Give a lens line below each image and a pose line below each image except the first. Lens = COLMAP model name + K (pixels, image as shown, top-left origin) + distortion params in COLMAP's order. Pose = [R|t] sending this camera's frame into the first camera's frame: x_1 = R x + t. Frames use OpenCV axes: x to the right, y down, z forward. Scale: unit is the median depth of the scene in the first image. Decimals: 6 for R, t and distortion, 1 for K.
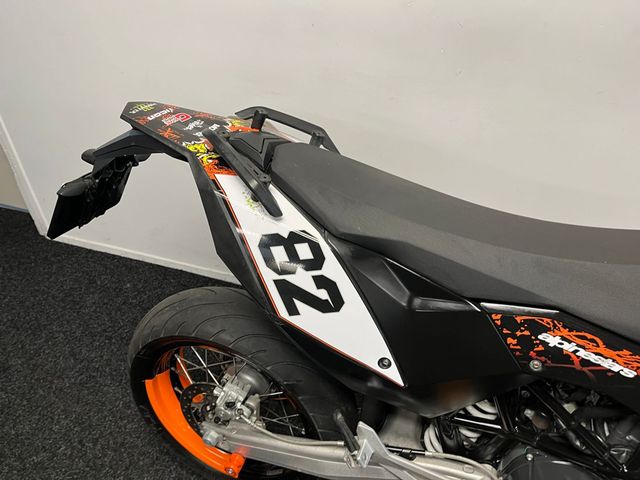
lens RADIAL K [[484.1, 0, 321.9], [0, 484.1, 241.3], [0, 0, 1]] dist [0.081243, -0.096545]
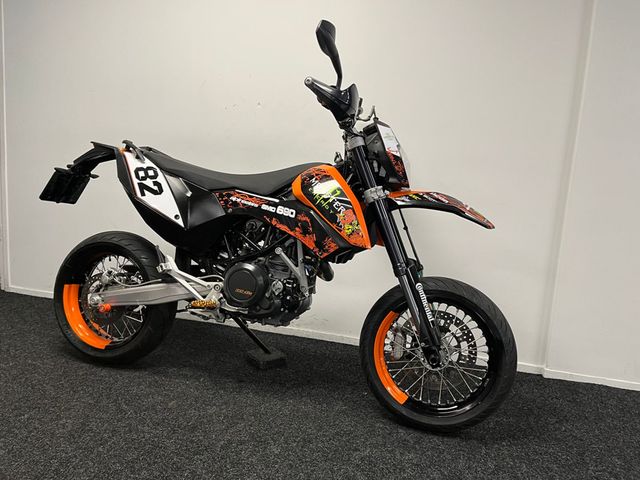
lens RADIAL K [[484.1, 0, 321.9], [0, 484.1, 241.3], [0, 0, 1]] dist [0.081243, -0.096545]
pose [[0.994801, 0.065908, 0.077640, 0.728318], [-0.020283, 0.875302, -0.483151, 1.658866], [-0.099802, 0.479064, 0.872088, -1.298871]]
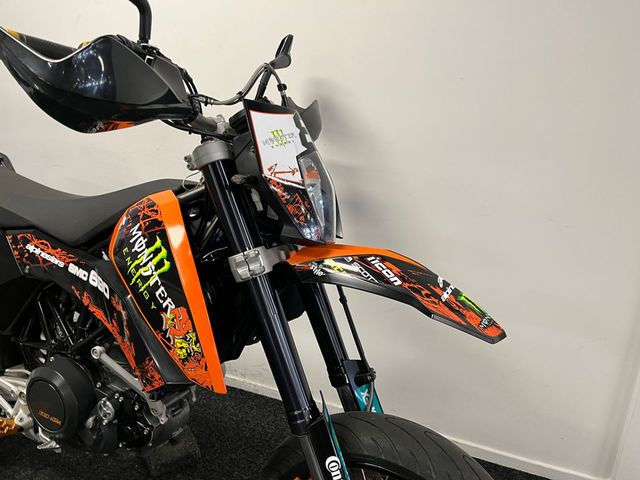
lens RADIAL K [[484.1, 0, 321.9], [0, 484.1, 241.3], [0, 0, 1]] dist [0.081243, -0.096545]
pose [[0.997317, 0.052455, -0.051055, 1.393783], [-0.066534, 0.940401, -0.333495, 0.608003], [0.030519, 0.335997, 0.941368, -0.439811]]
